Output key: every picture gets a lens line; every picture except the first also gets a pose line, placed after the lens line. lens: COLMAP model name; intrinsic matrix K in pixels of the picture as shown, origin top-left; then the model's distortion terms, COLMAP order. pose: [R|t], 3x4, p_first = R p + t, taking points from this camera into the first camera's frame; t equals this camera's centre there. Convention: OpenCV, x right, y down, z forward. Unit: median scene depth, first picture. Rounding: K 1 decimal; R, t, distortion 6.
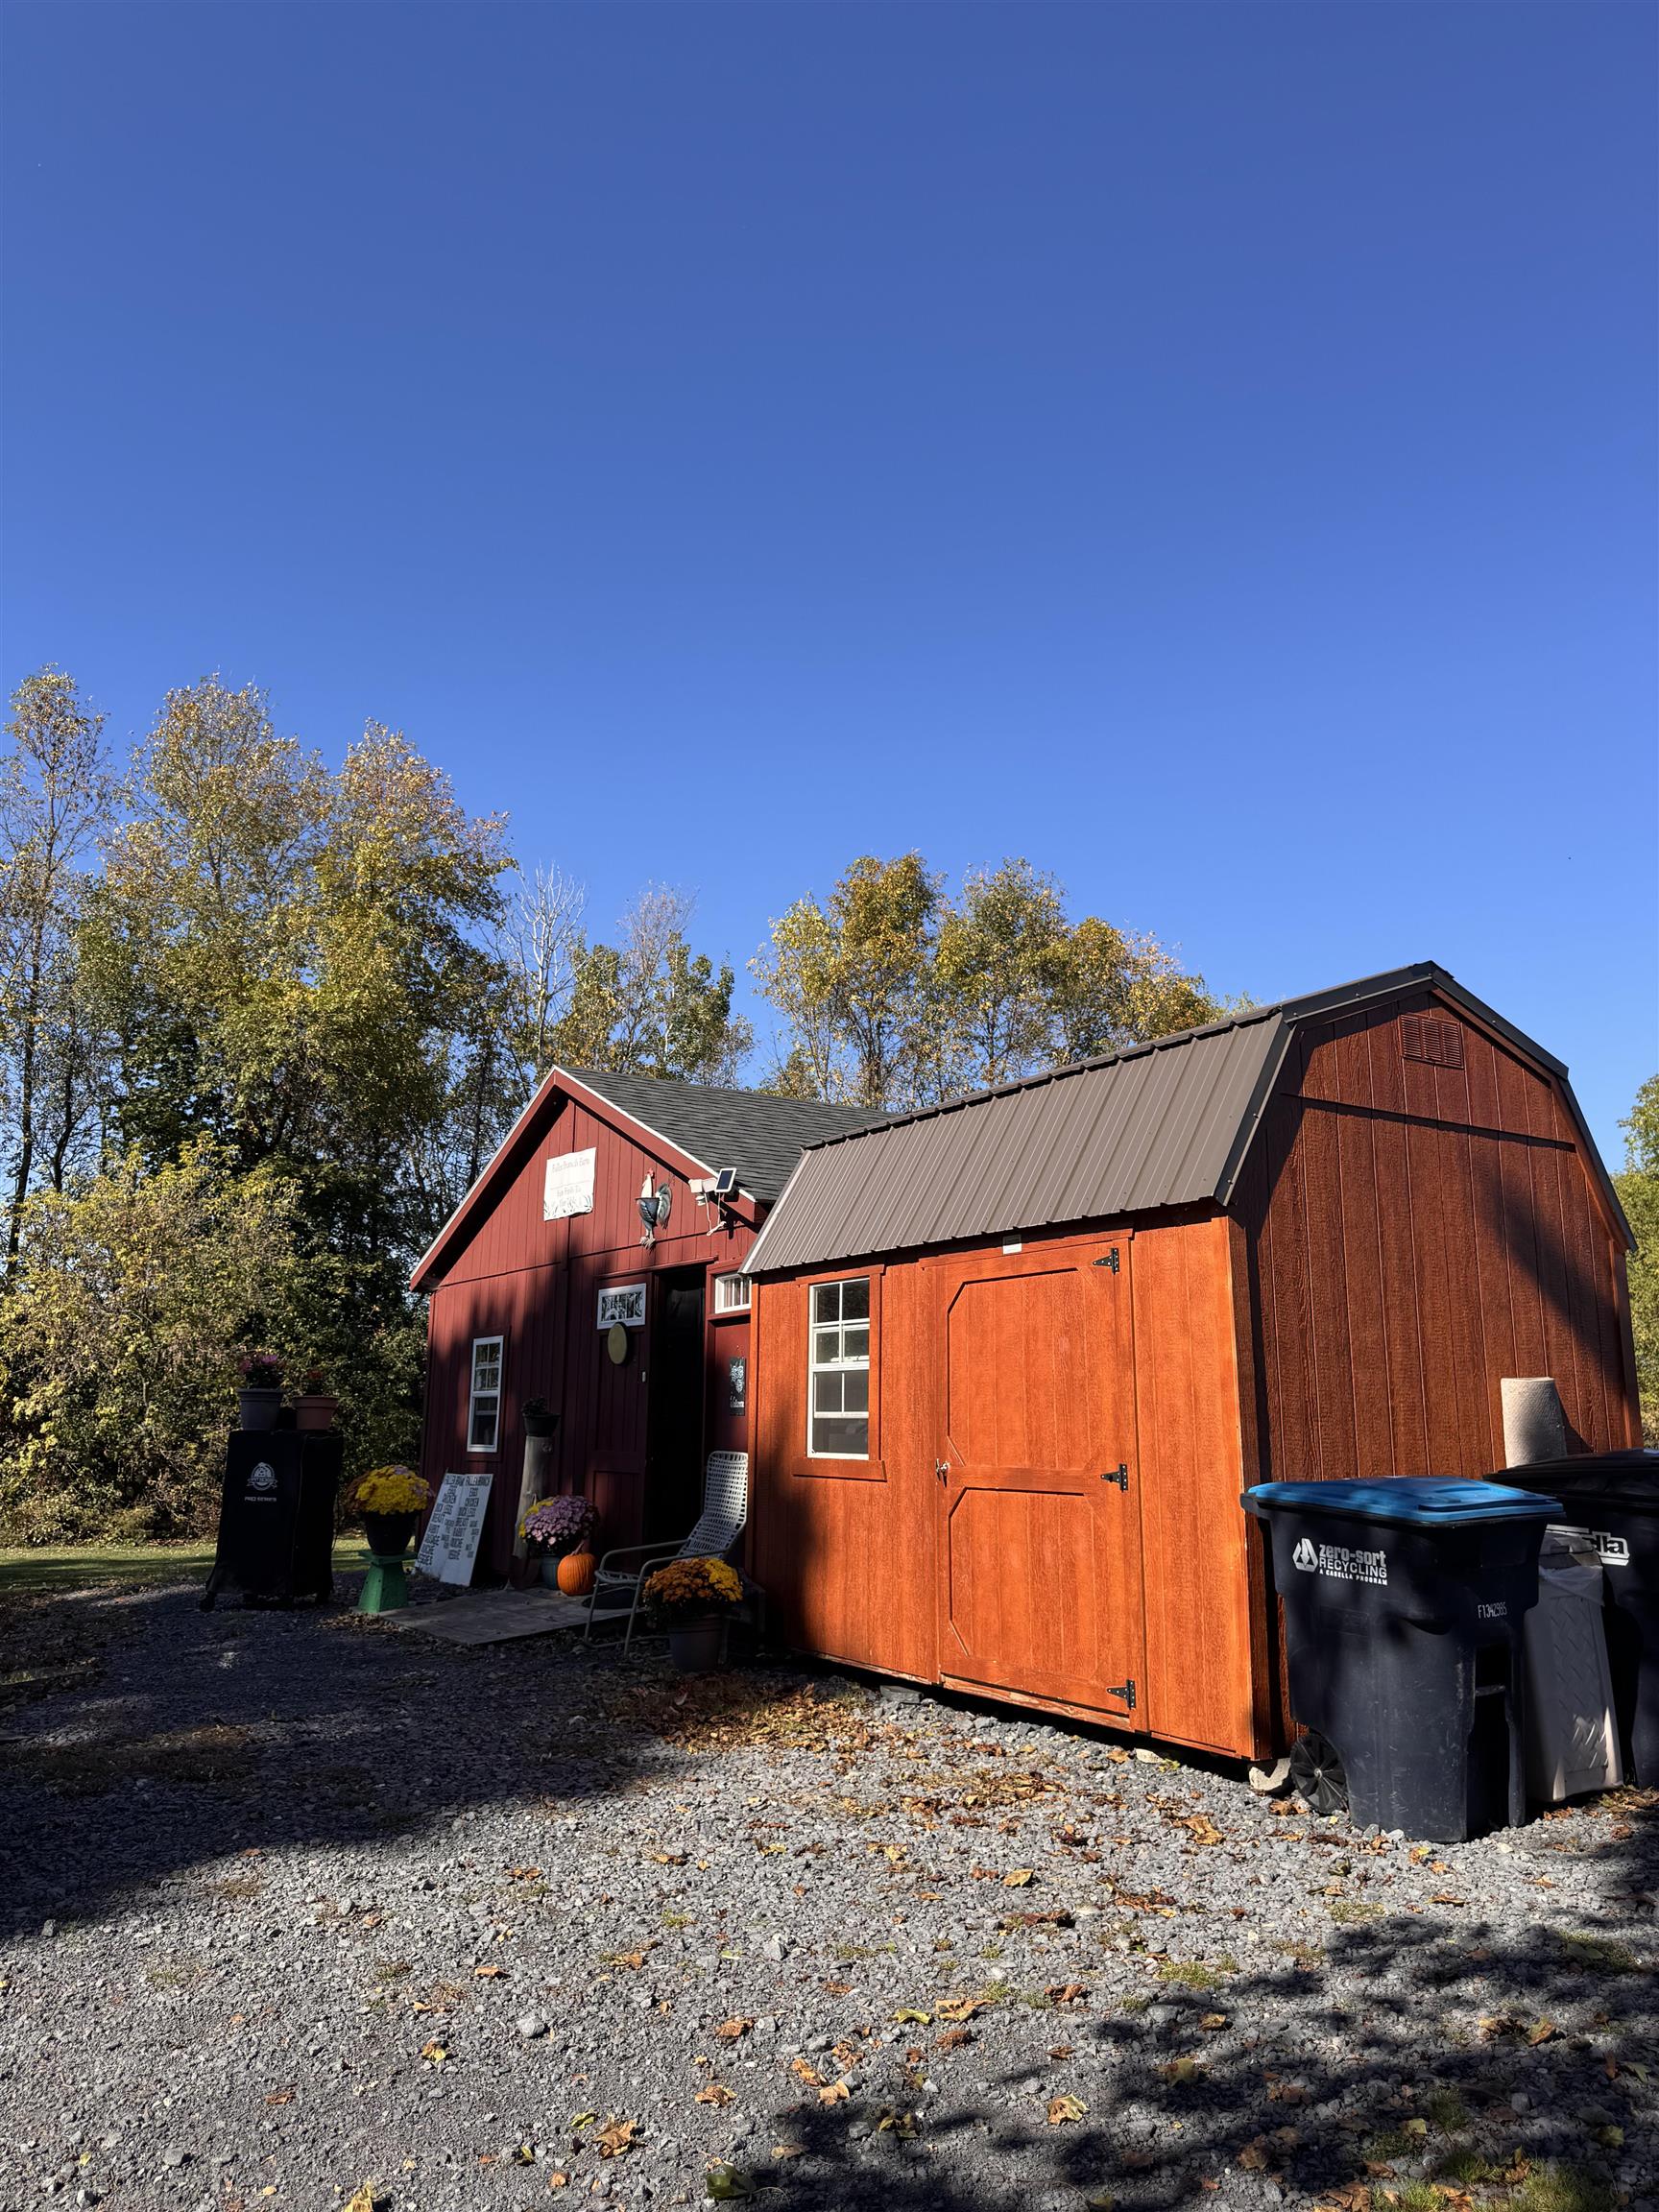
lens RADIAL K [[1556.3, 0, 817.2], [0, 1556.3, 1090.9], [0, 0, 1]] dist [0.077180, -0.015270]
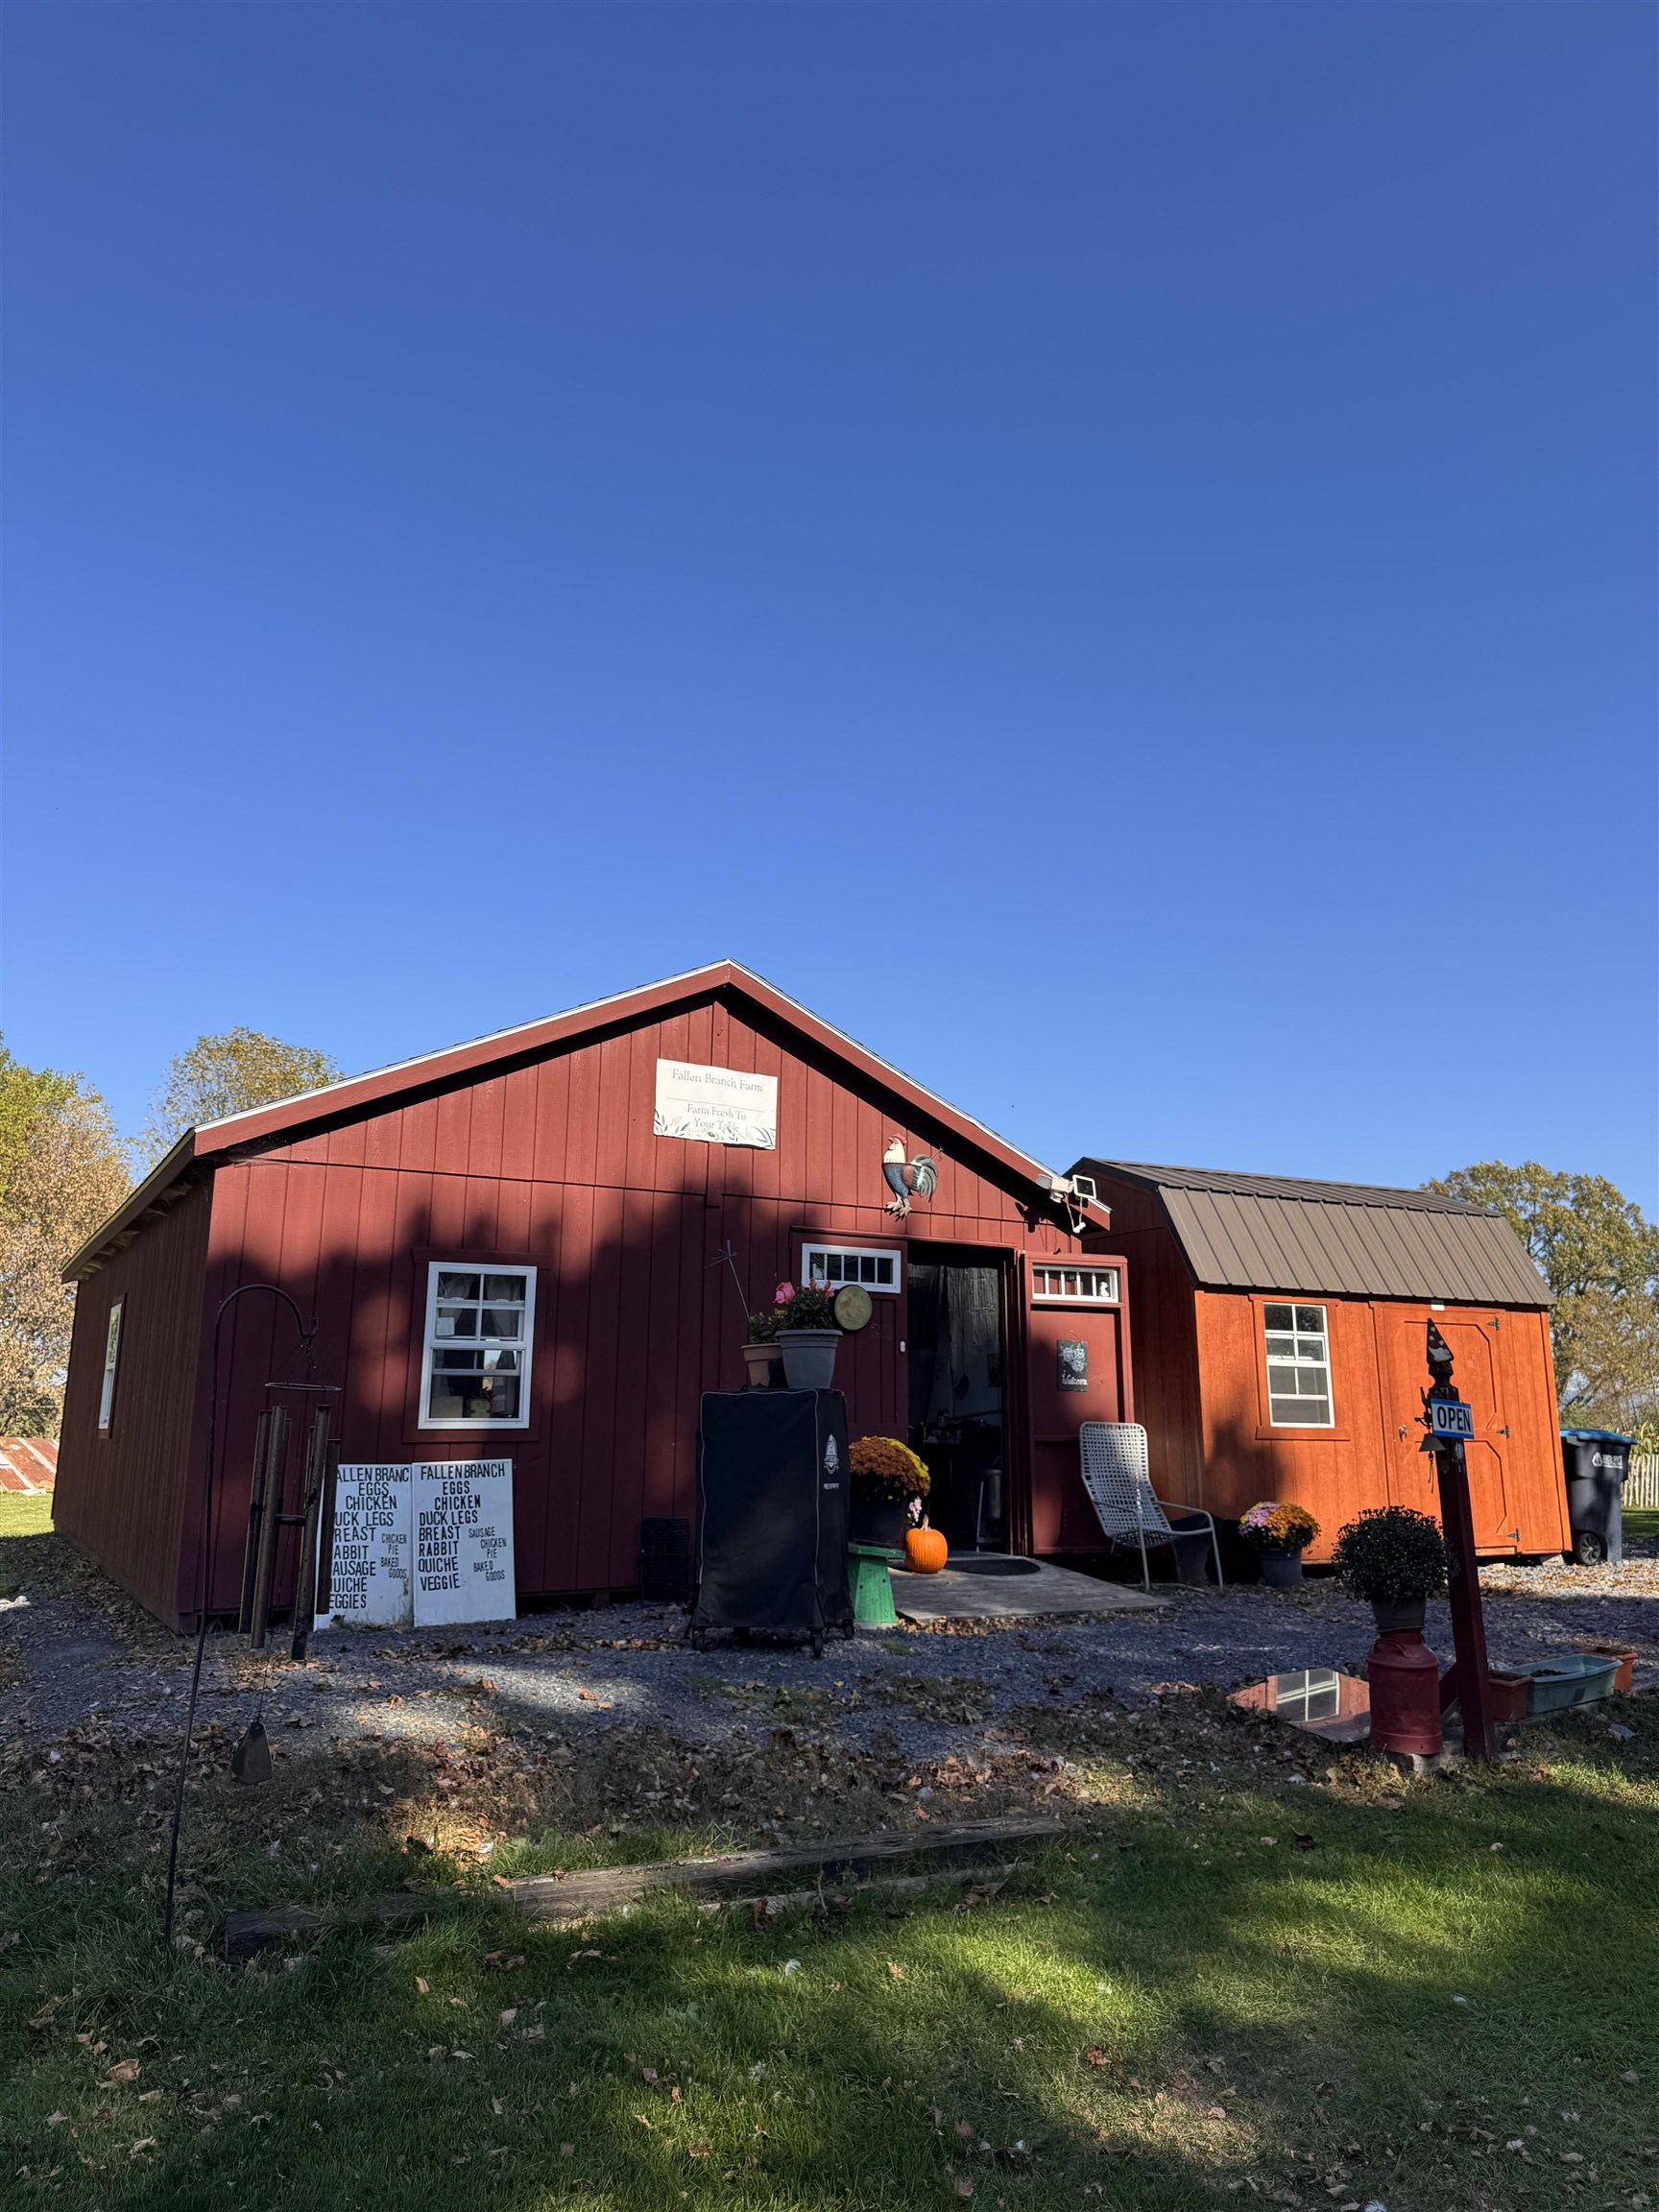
lens RADIAL K [[1556.3, 0, 820.2], [0, 1556.3, 1100.5], [0, 0, 1]] dist [0.077180, -0.015270]
pose [[0.057533, 0.194928, 0.979129, -1.226539], [-0.216600, 0.959829, -0.178359, 0.246019], [-0.974564, -0.201818, 0.097443, 1.101266]]
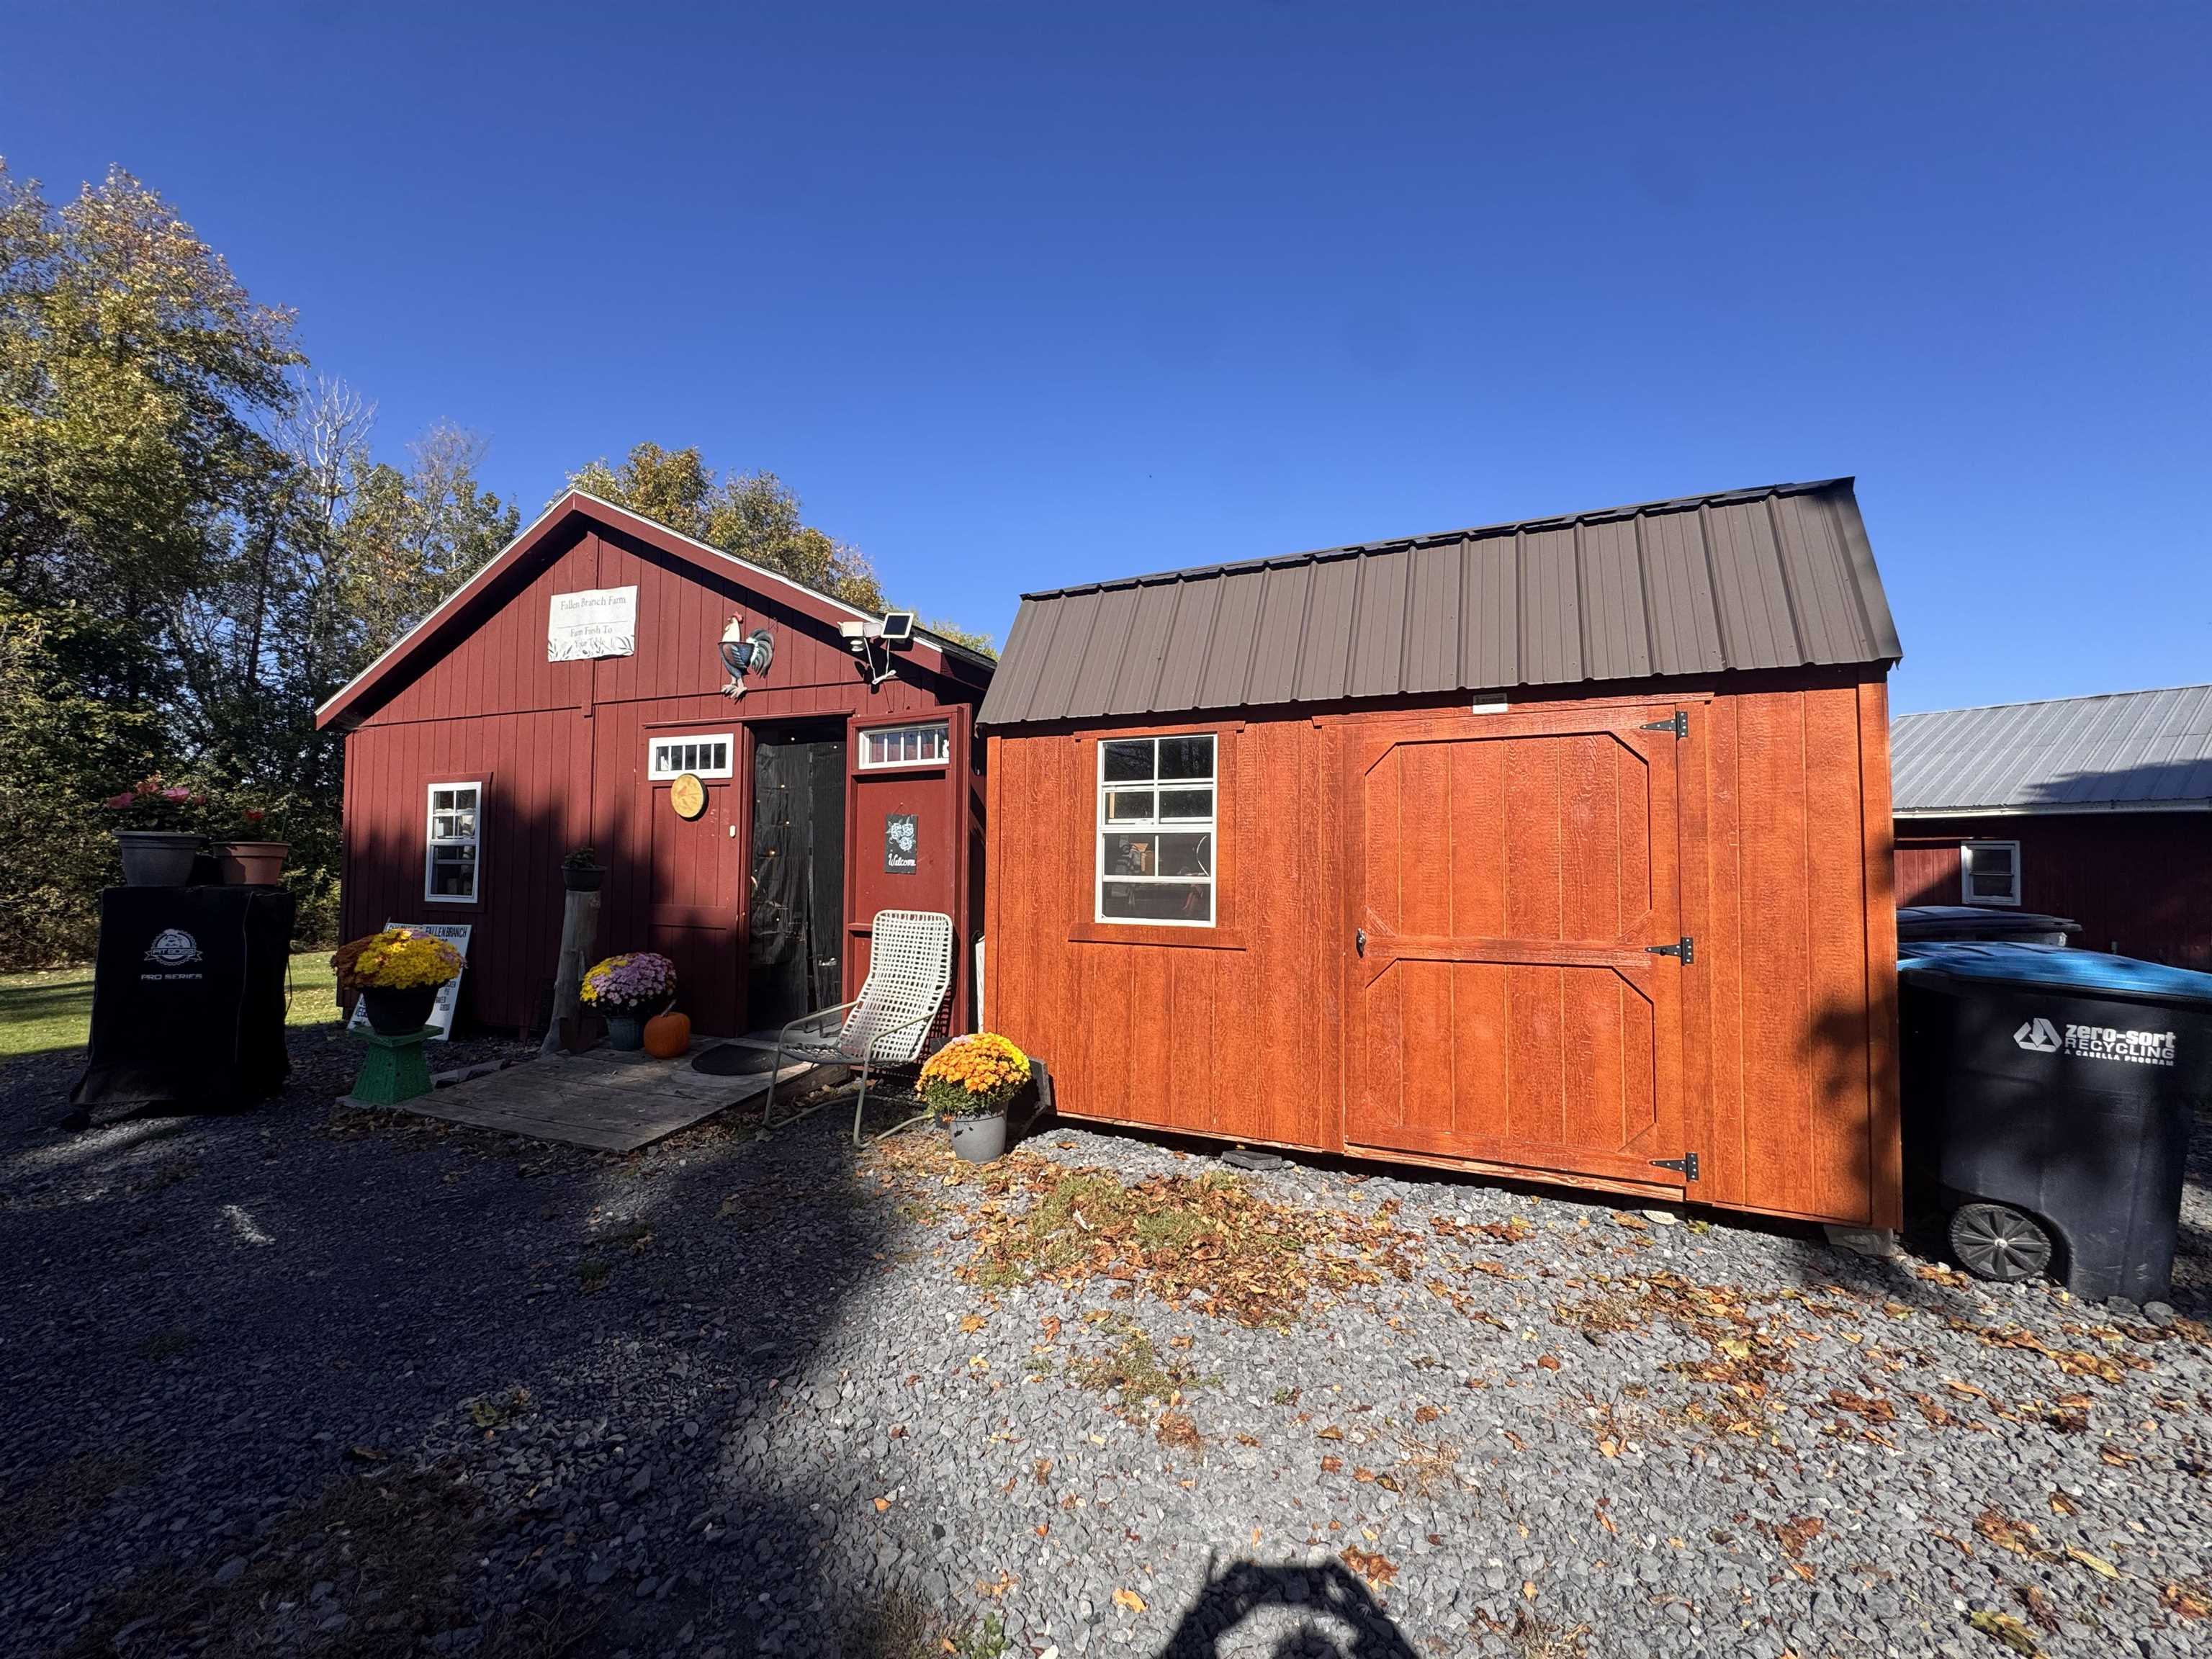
lens RADIAL K [[887.1, 0, 1115.1], [0, 887.1, 833.5], [0, 0, 1]] dist [-0.001944, -0.002443]
pose [[0.827426, 0.019747, 0.561227, -0.247248], [-0.120406, 0.982379, 0.142951, 0.088193], [-0.548515, -0.185856, 0.815223, 0.478744]]
